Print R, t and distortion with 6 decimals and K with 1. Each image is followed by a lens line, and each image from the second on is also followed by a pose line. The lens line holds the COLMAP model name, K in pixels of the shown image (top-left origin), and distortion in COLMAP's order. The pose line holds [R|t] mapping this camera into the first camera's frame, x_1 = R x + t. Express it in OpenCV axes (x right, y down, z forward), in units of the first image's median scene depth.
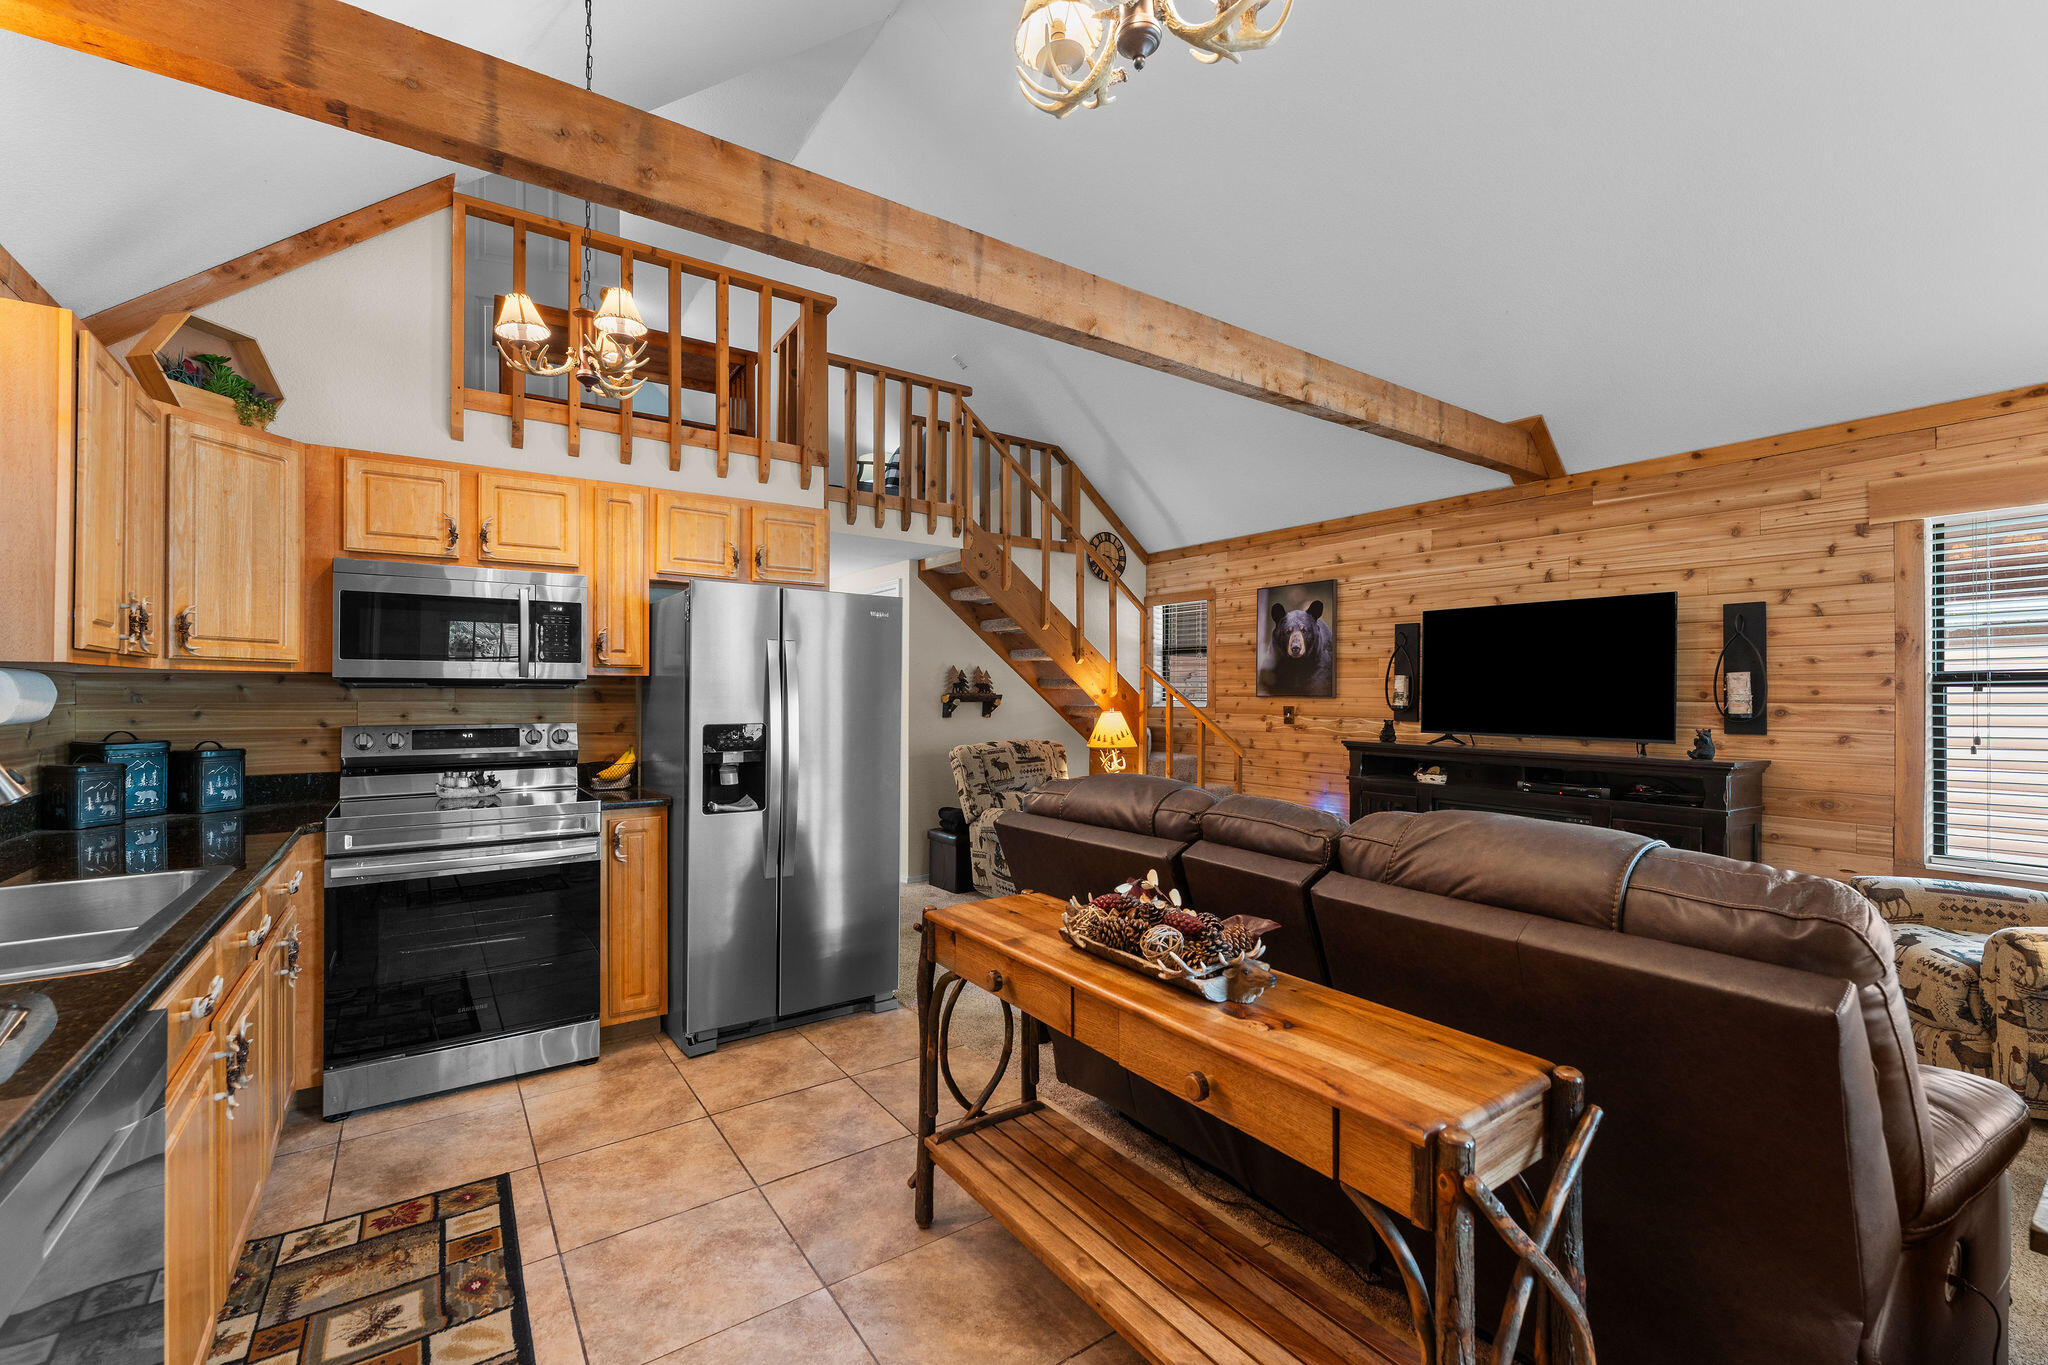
lens RADIAL K [[849.0, 0, 1020.0], [0, 849.0, 687.3], [0, 0, 1]] dist [-0.004093, -0.000407]
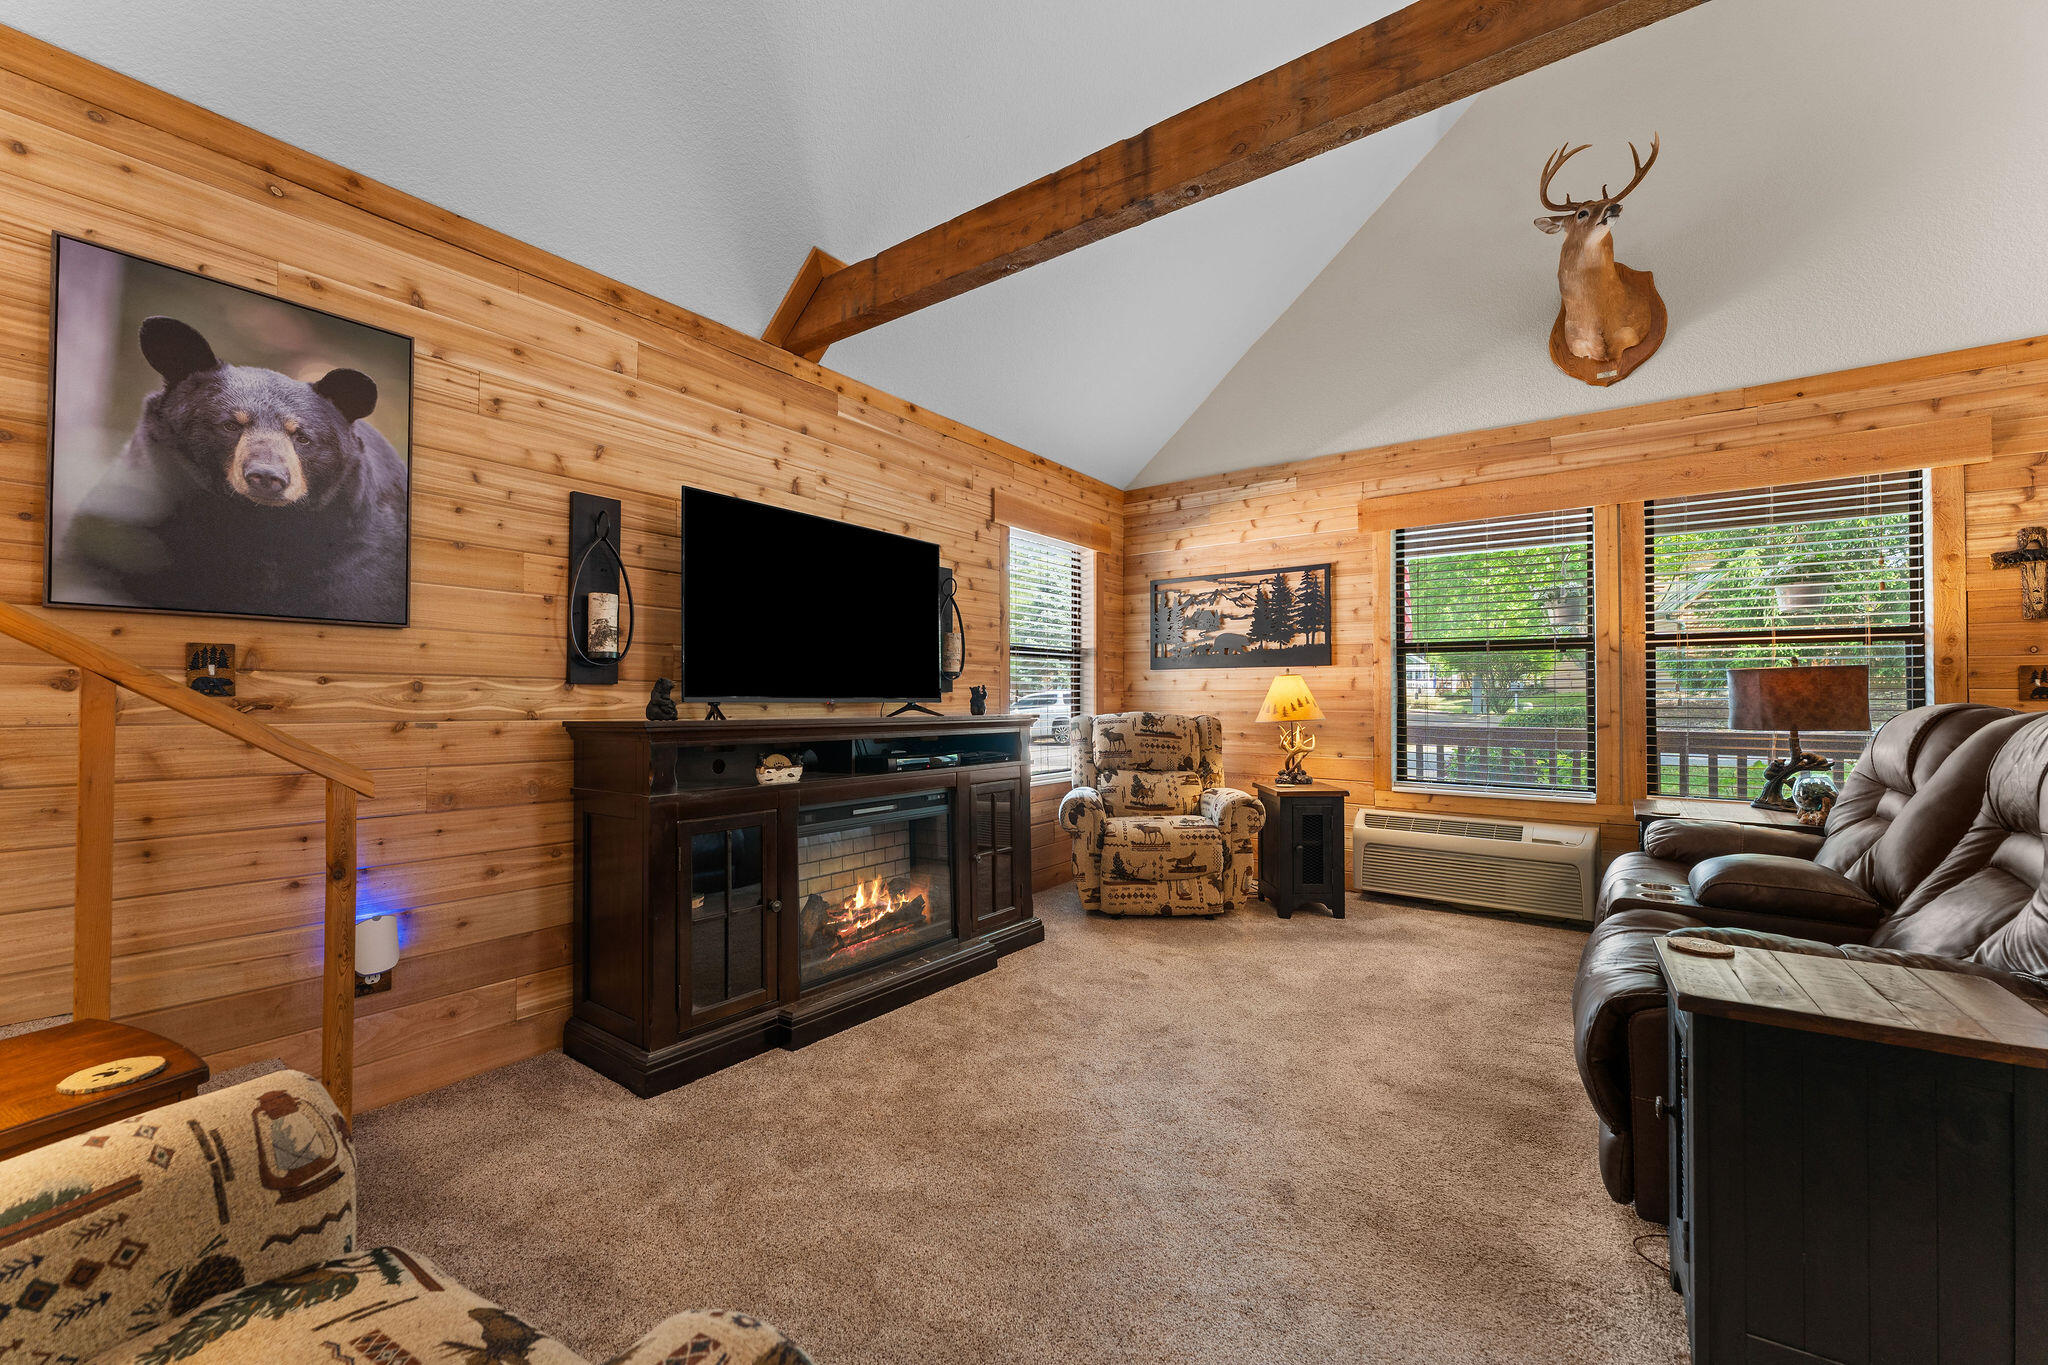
lens RADIAL K [[812.5, 0, 1007.8], [0, 812.5, 689.0], [0, 0, 1]] dist [0.000015, -0.000239]
pose [[-0.310714, 0.005862, 0.950486, -0.141173], [-0.011748, 0.999881, -0.010007, 0.066350], [-0.950431, -0.014275, -0.310608, 1.330549]]
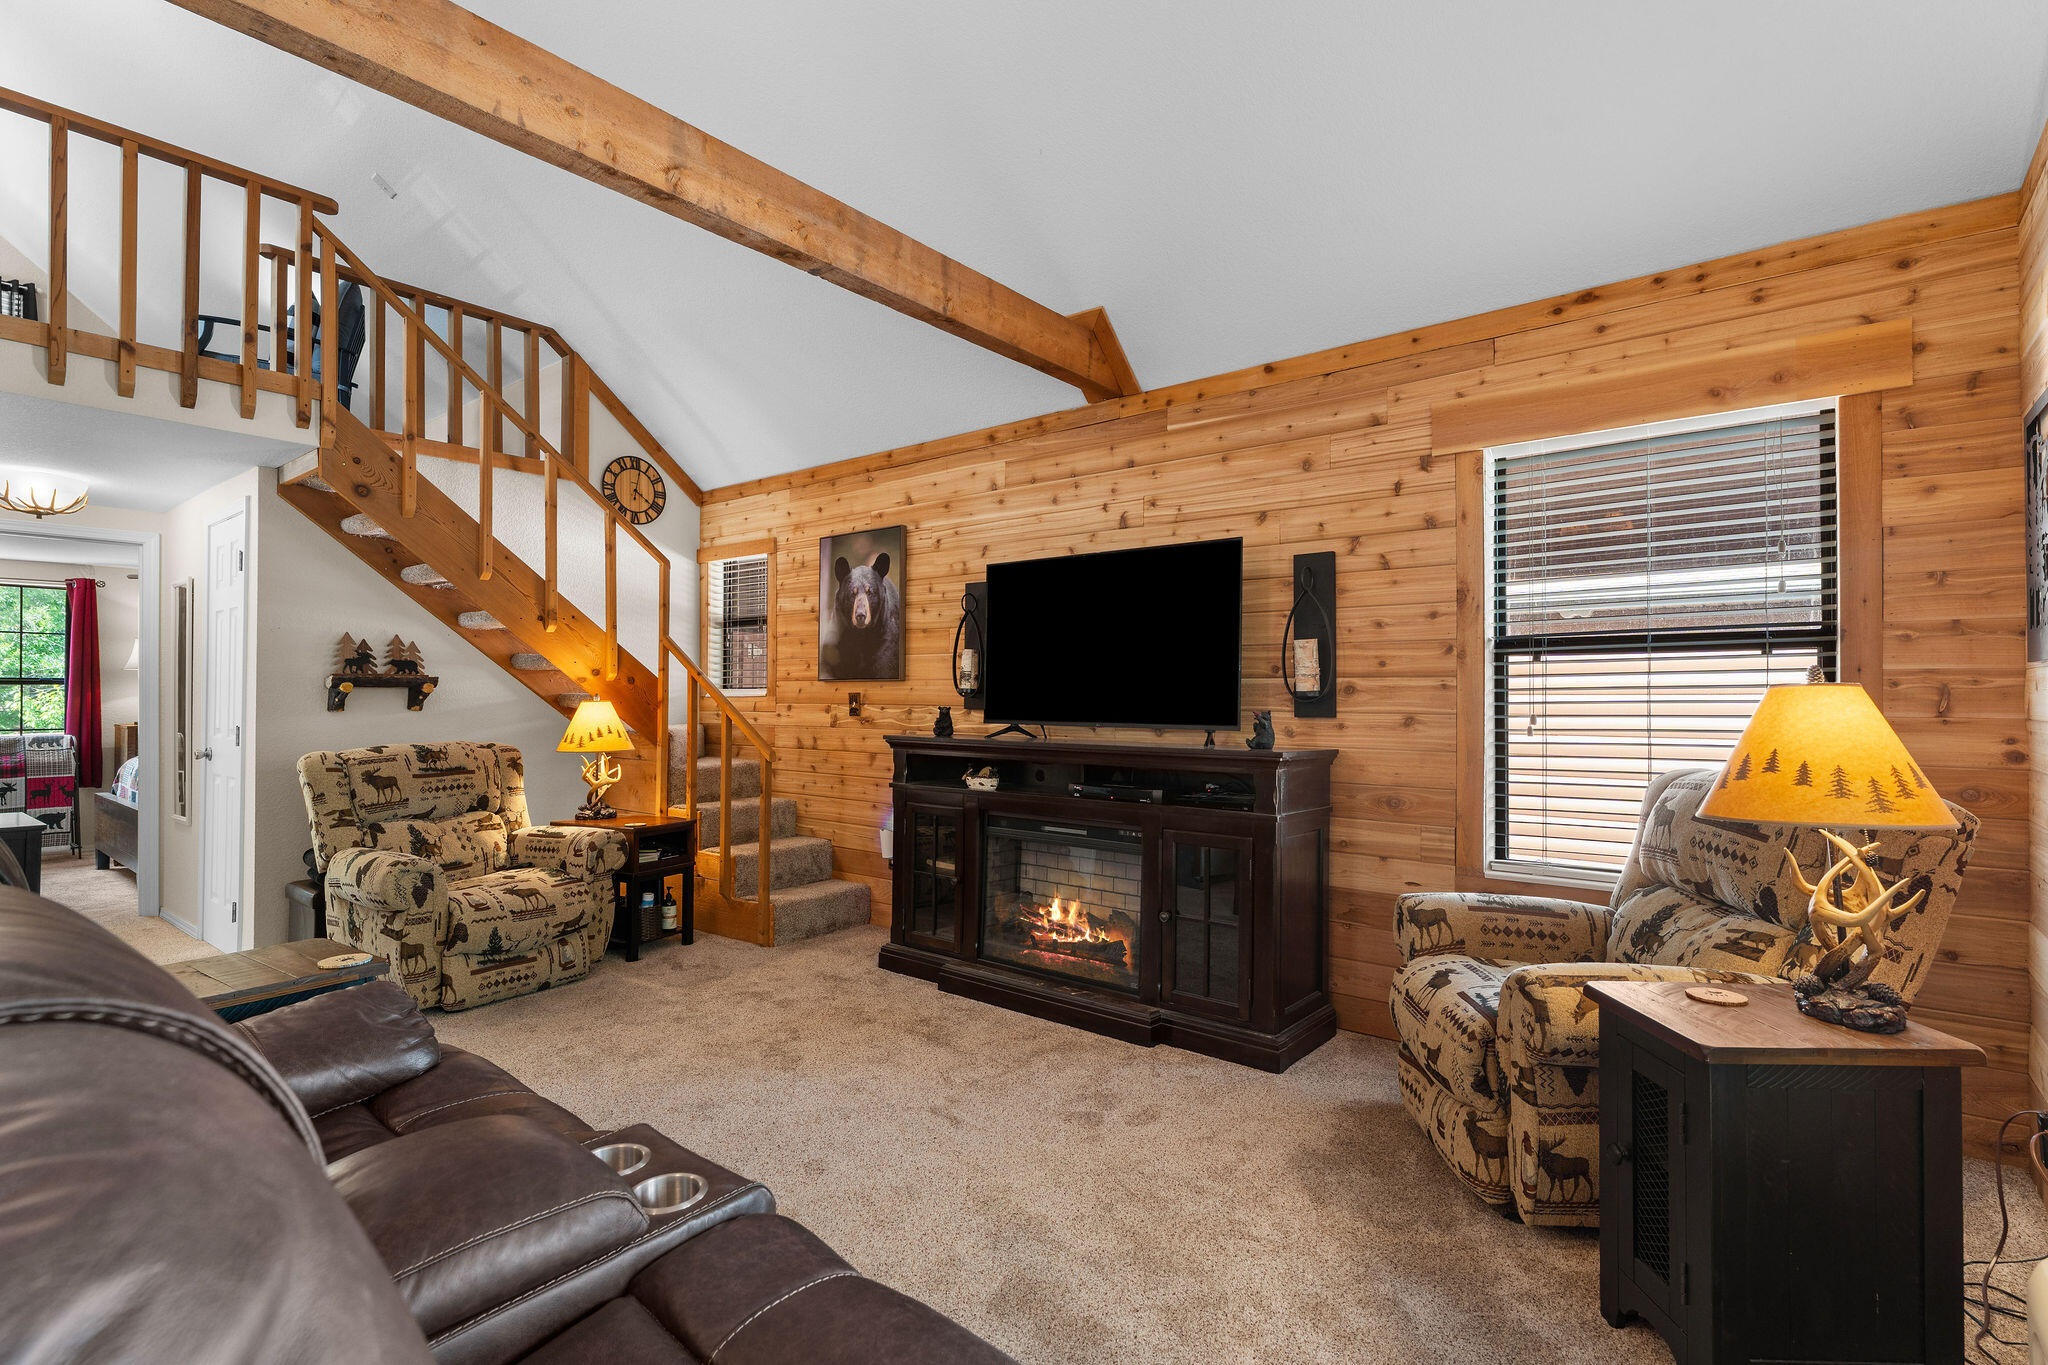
lens RADIAL K [[958.4, 0, 1023.0], [0, 958.4, 687.1], [0, 0, 1]] dist [-0.005467, -0.000344]
pose [[0.958745, 0.000013, 0.284269, 0.361352], [0.000139, 1.000000, -0.000513, 0.029475], [-0.284269, 0.000531, 0.958744, 0.226628]]
